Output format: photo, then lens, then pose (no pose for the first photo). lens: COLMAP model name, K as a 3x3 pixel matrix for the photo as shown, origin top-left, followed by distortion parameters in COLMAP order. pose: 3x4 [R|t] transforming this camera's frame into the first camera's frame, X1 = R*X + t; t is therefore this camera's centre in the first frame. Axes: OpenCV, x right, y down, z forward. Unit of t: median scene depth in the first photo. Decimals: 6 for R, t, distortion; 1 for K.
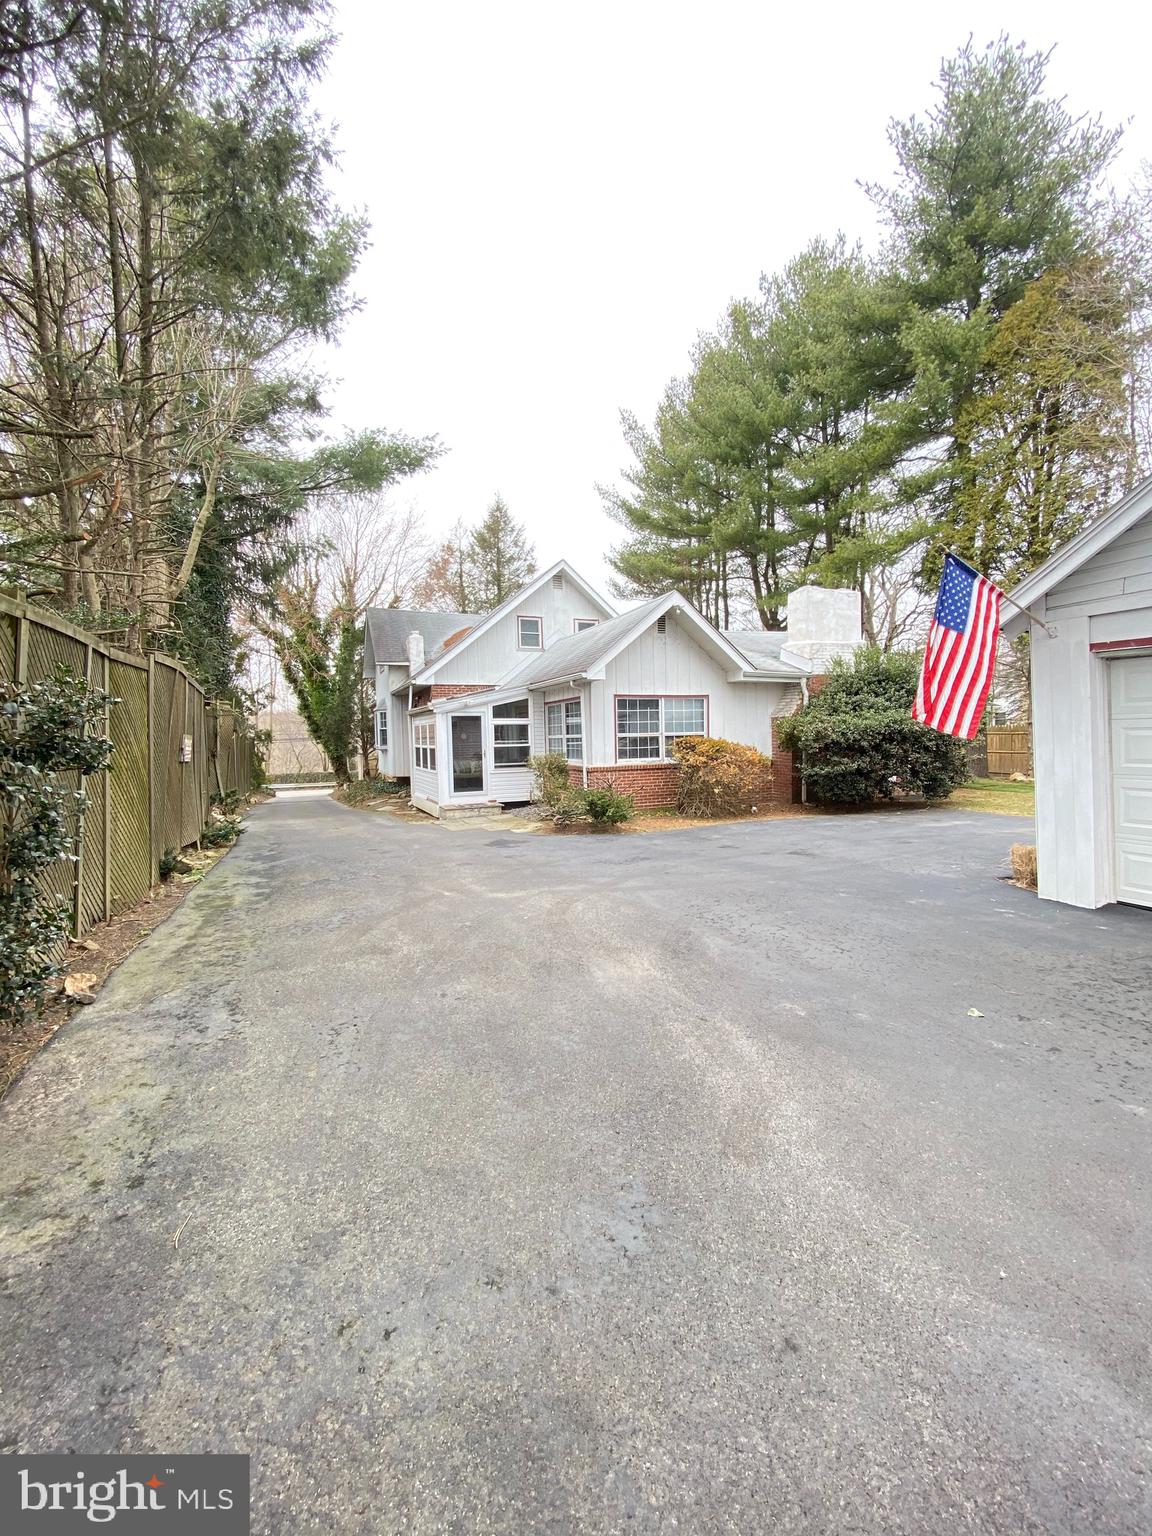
lens RADIAL K [[621.0, 0, 577.3], [0, 621.0, 763.8], [0, 0, 1]] dist [0.018394, -0.019903]
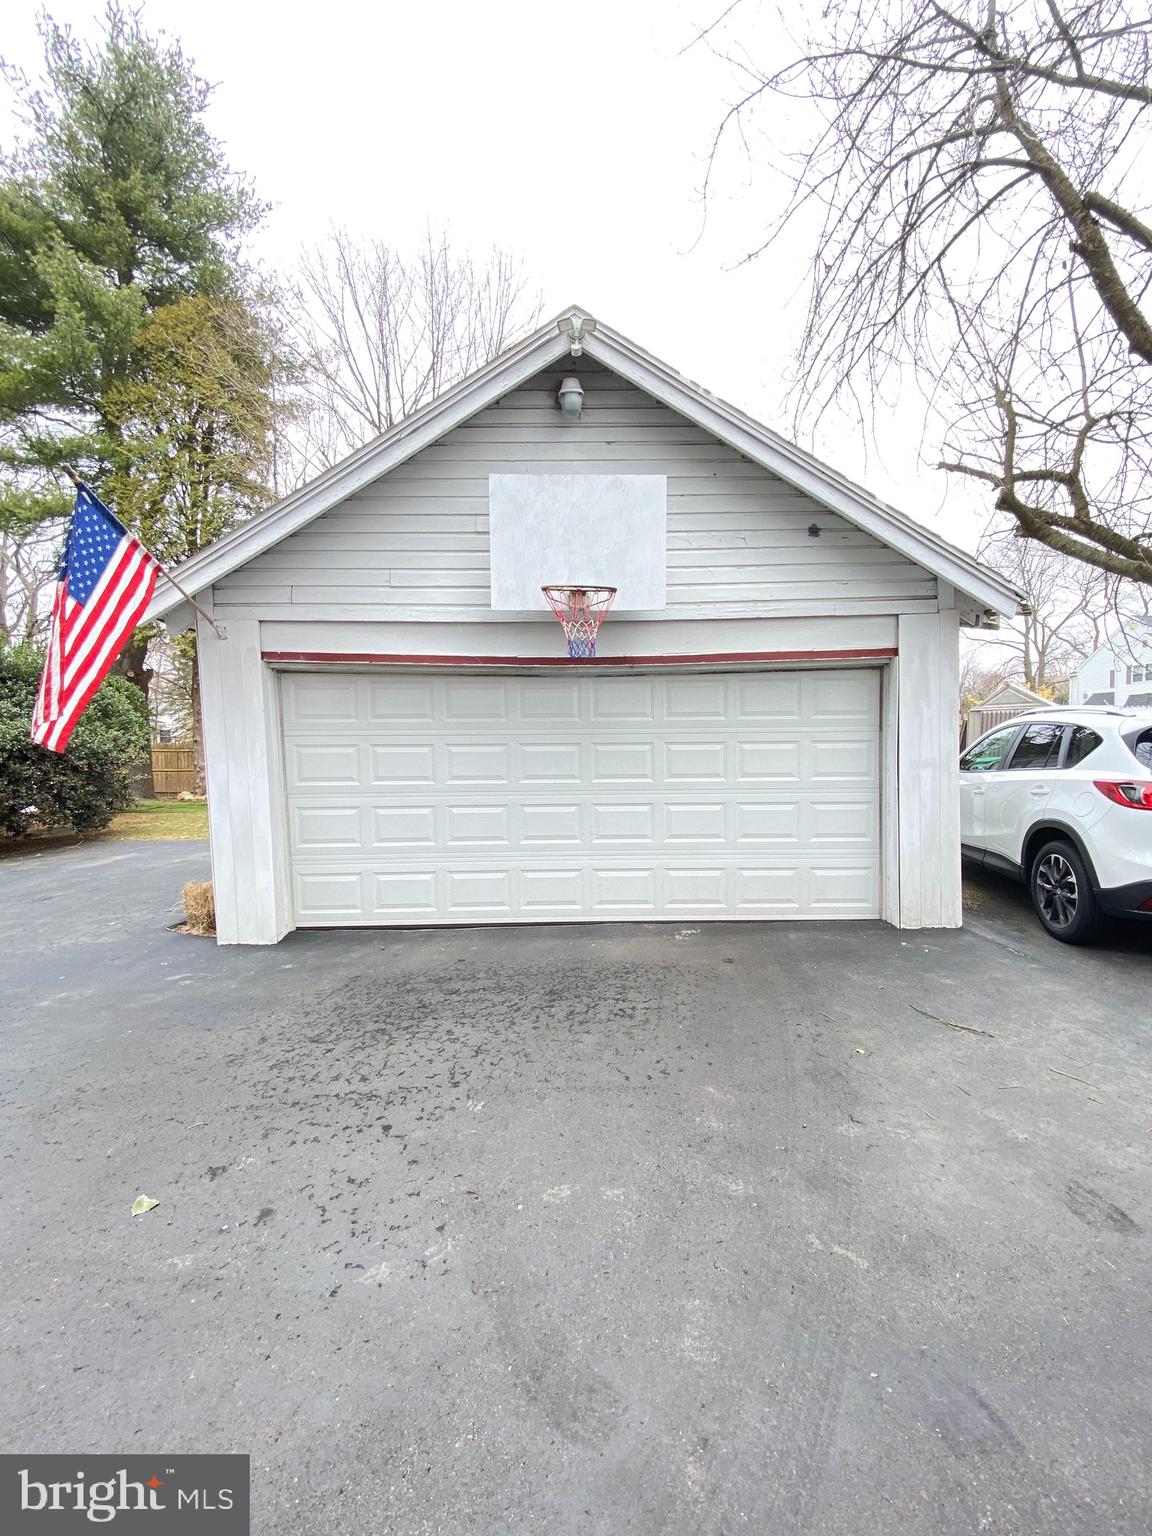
lens RADIAL K [[621.0, 0, 577.3], [0, 621.0, 763.8], [0, 0, 1]] dist [0.018394, -0.019903]
pose [[0.382188, -0.012943, 0.923994, 0.050823], [0.039109, 0.999233, -0.002180, -0.003193], [-0.923257, 0.036969, 0.382401, 0.074790]]
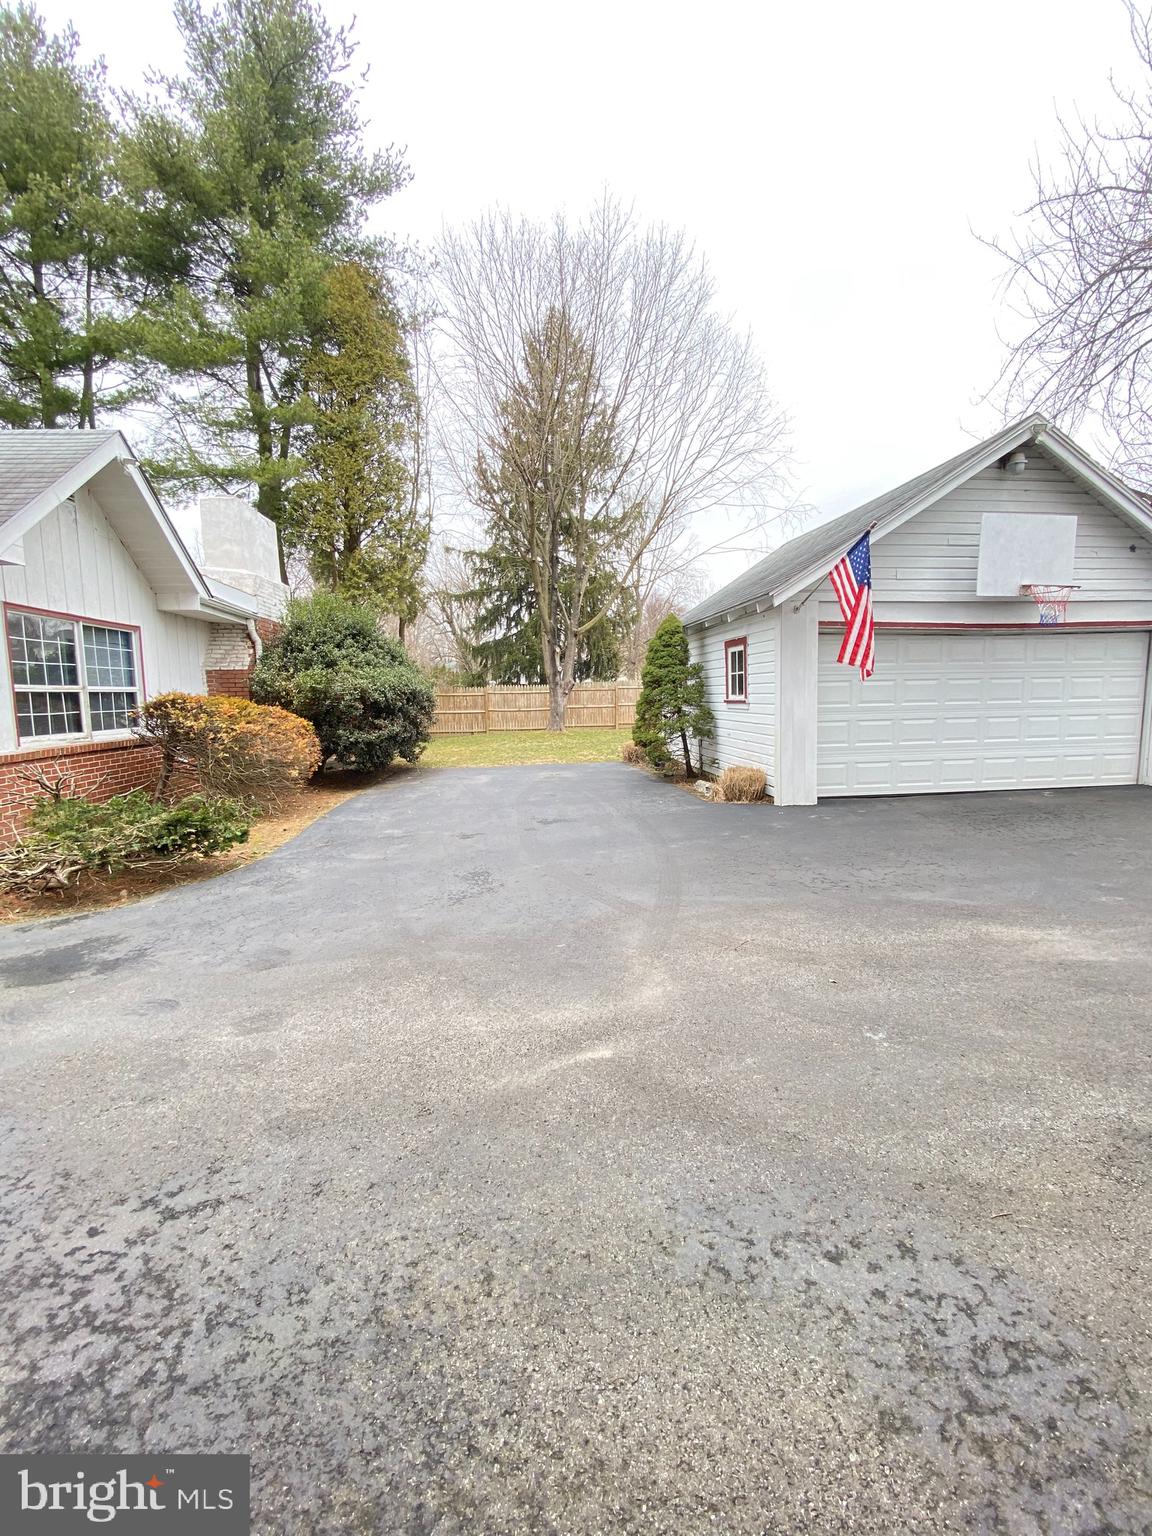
lens RADIAL K [[621.0, 0, 577.3], [0, 621.0, 763.8], [0, 0, 1]] dist [0.018394, -0.019903]
pose [[0.272520, -0.088826, 0.958041, -0.235537], [0.052331, 0.995624, 0.077425, -0.001702], [-0.960726, 0.029035, 0.275975, 0.371079]]
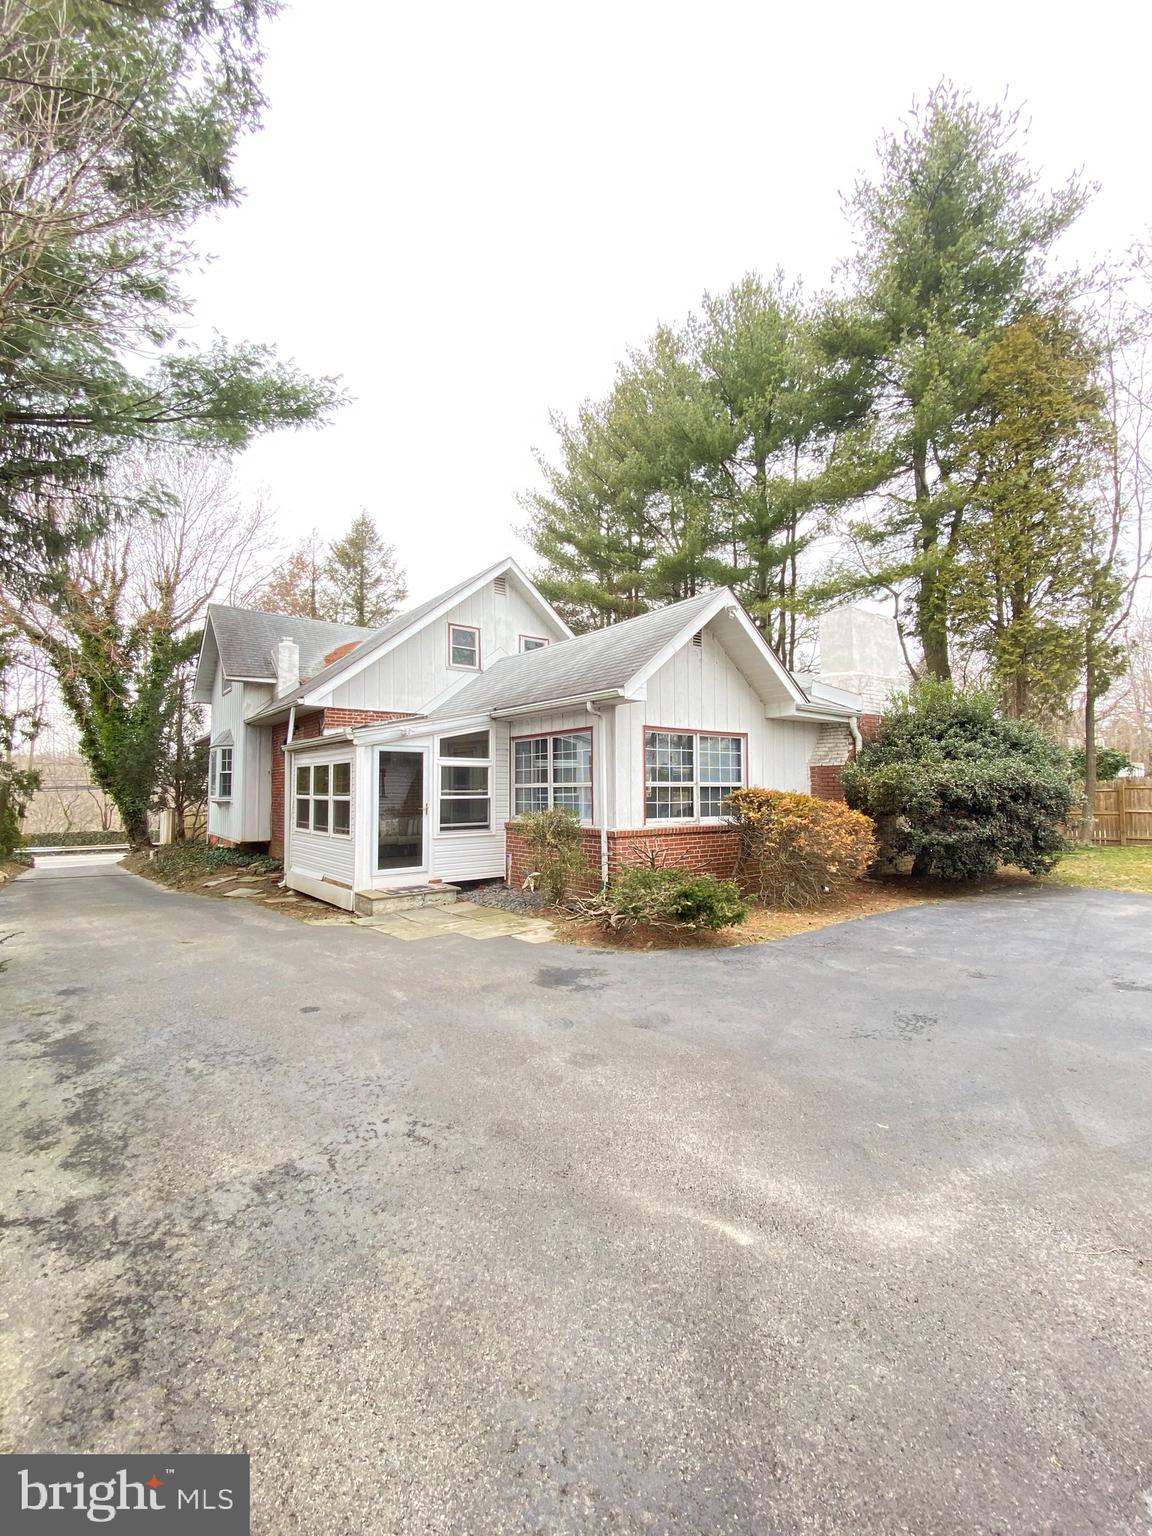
lens RADIAL K [[640.6, 0, 568.7], [0, 640.6, 759.4], [0, 0, 1]] dist [0.028542, -0.030247]
pose [[0.969284, 0.028967, 0.244234, -0.159720], [-0.005625, 0.995391, -0.095733, -0.004266], [-0.245882, 0.091418, 0.964979, 0.275702]]
